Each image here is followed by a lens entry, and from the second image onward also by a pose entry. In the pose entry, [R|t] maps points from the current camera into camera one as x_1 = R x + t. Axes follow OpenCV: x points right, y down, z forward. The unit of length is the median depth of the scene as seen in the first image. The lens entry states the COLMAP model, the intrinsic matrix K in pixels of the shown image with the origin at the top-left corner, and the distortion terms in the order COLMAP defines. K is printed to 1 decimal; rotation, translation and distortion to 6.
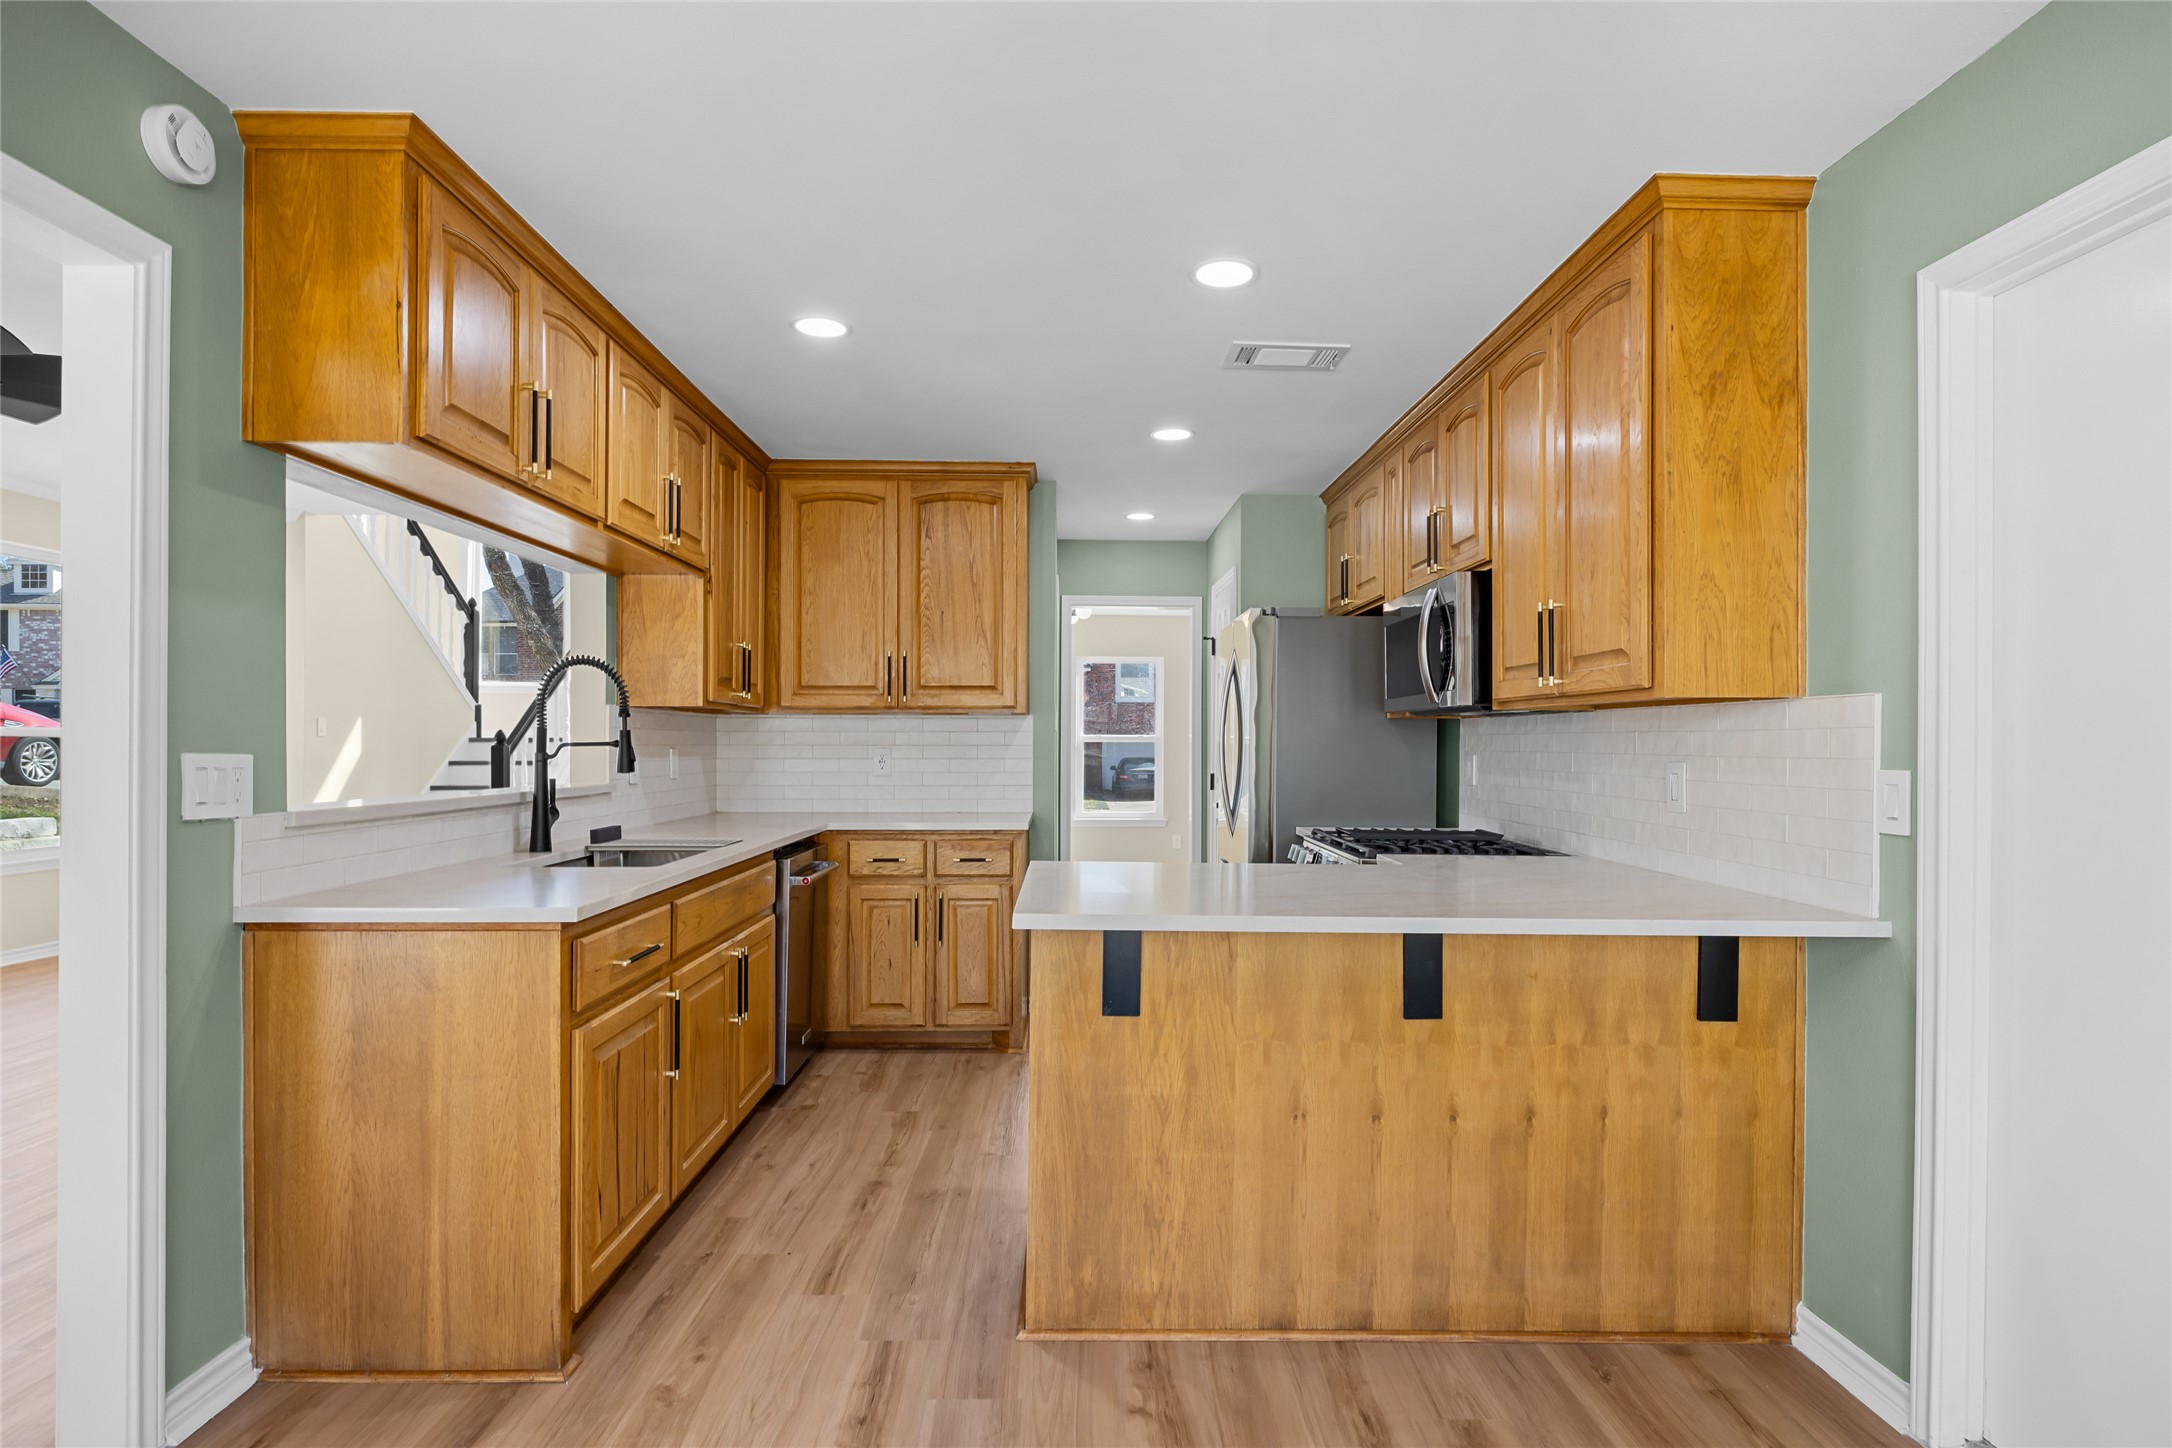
lens RADIAL K [[1082.5, 0, 1092.2], [0, 1082.5, 740.4], [0, 0, 1]] dist [-0.001409, 0.000333]
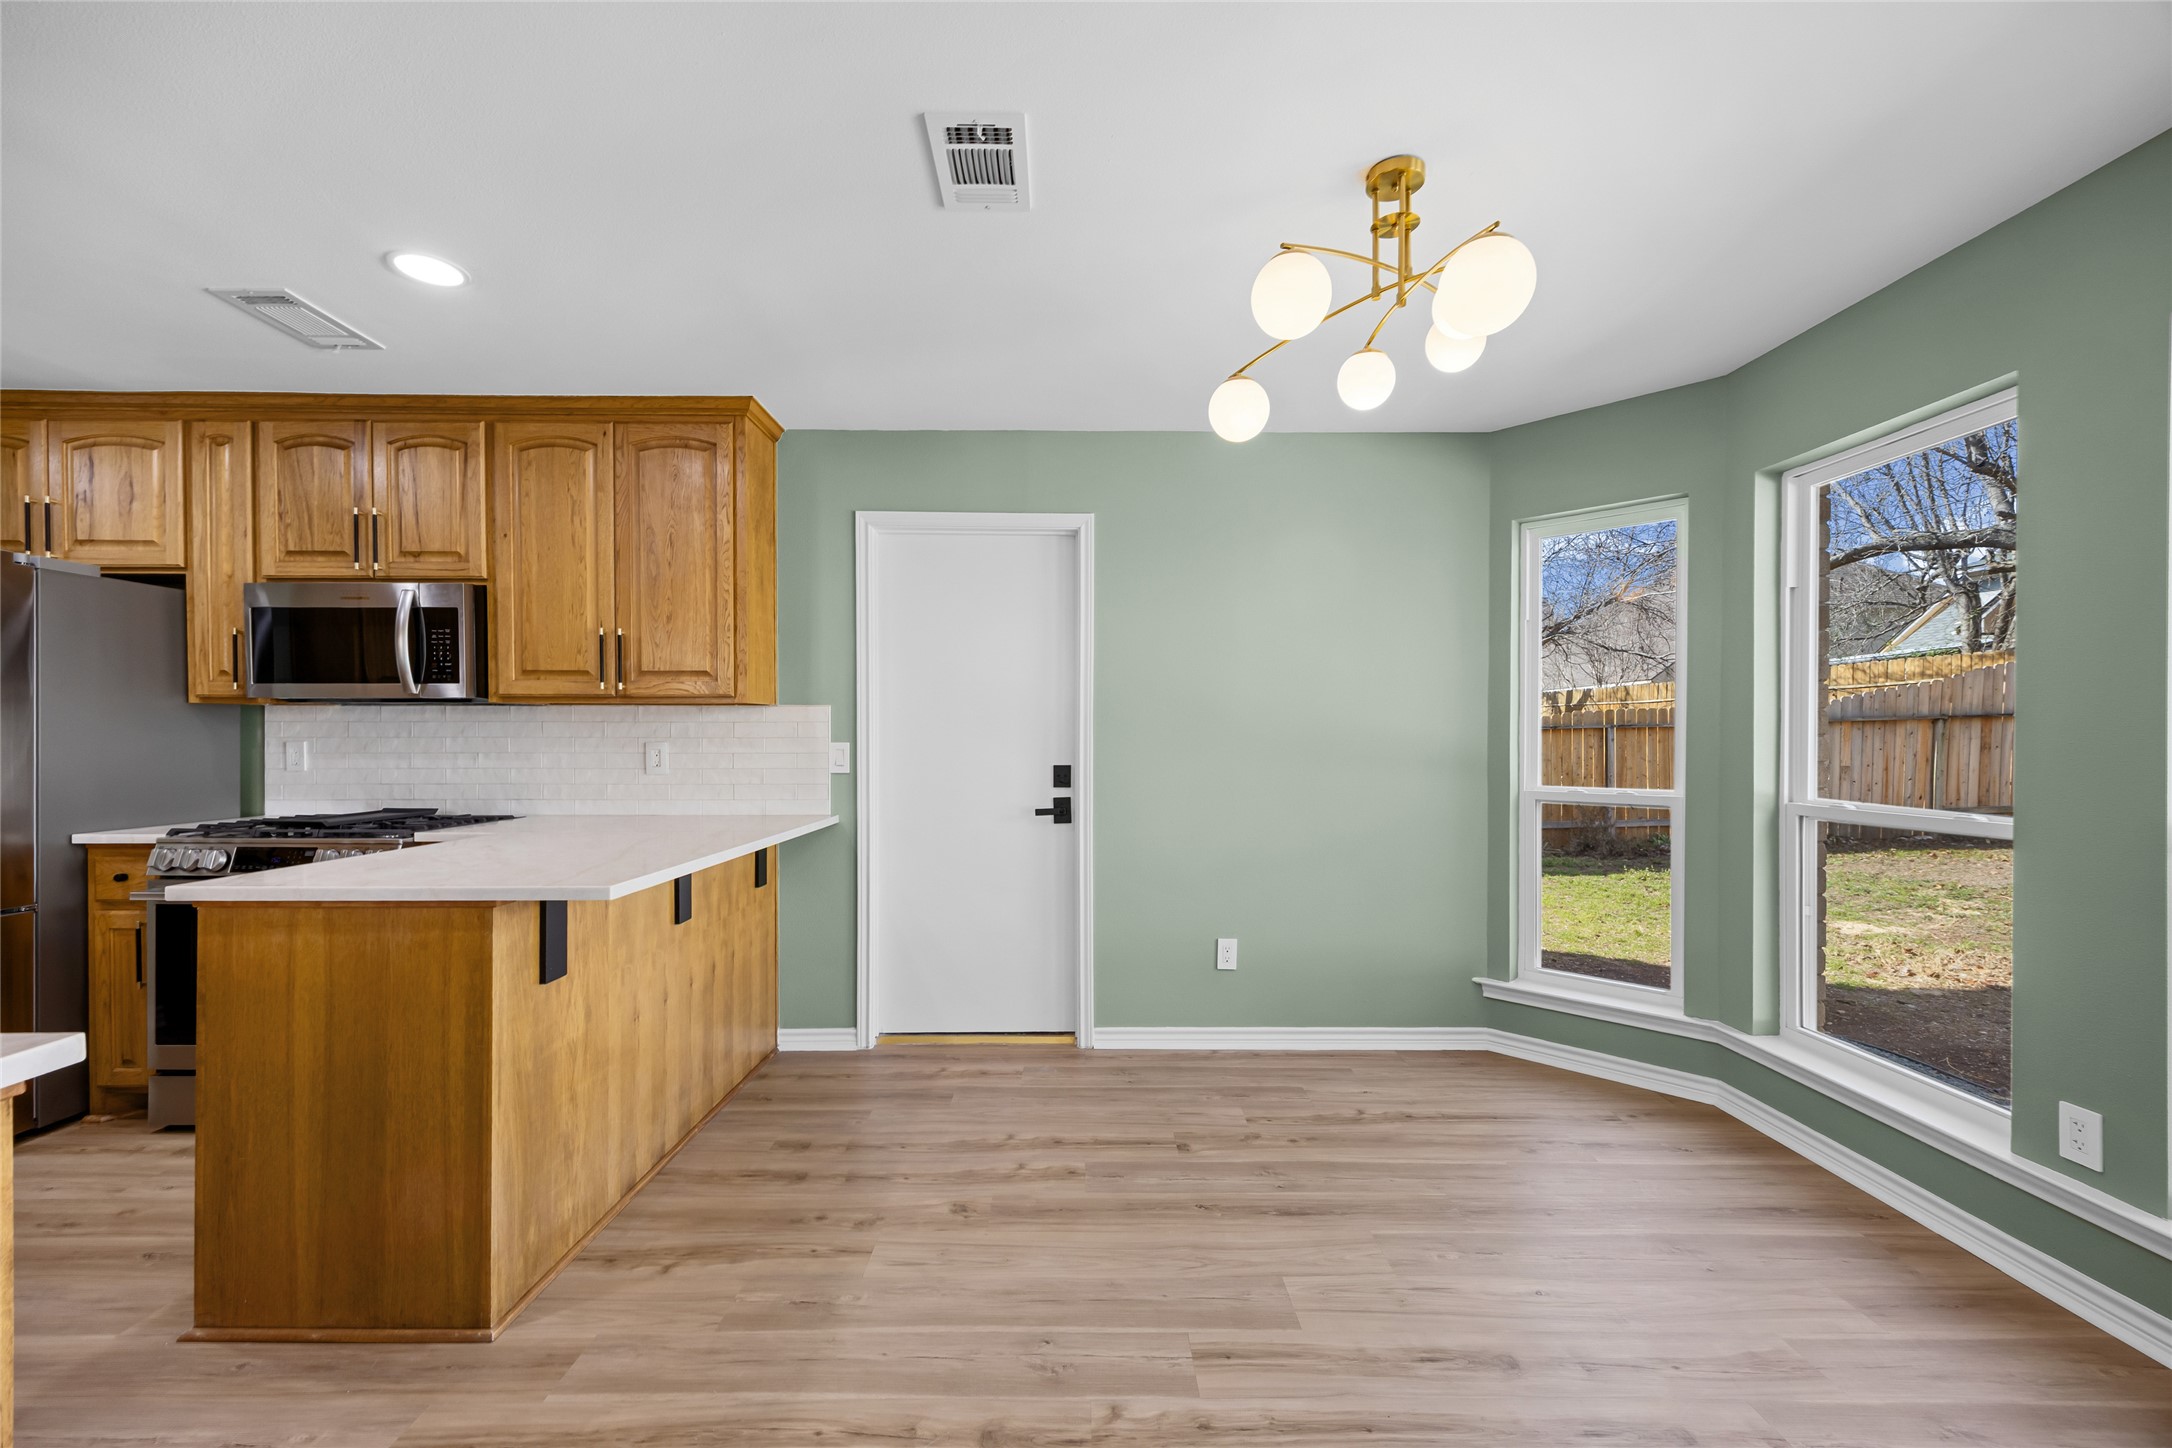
lens RADIAL K [[841.2, 0, 1089.5], [0, 841.2, 734.2], [0, 0, 1]] dist [0.001513, 0.000192]
pose [[0.021158, -0.007711, 0.999746, -0.807505], [-0.002407, 0.999967, 0.007763, -0.001559], [-0.999773, -0.002570, 0.021138, 0.441116]]
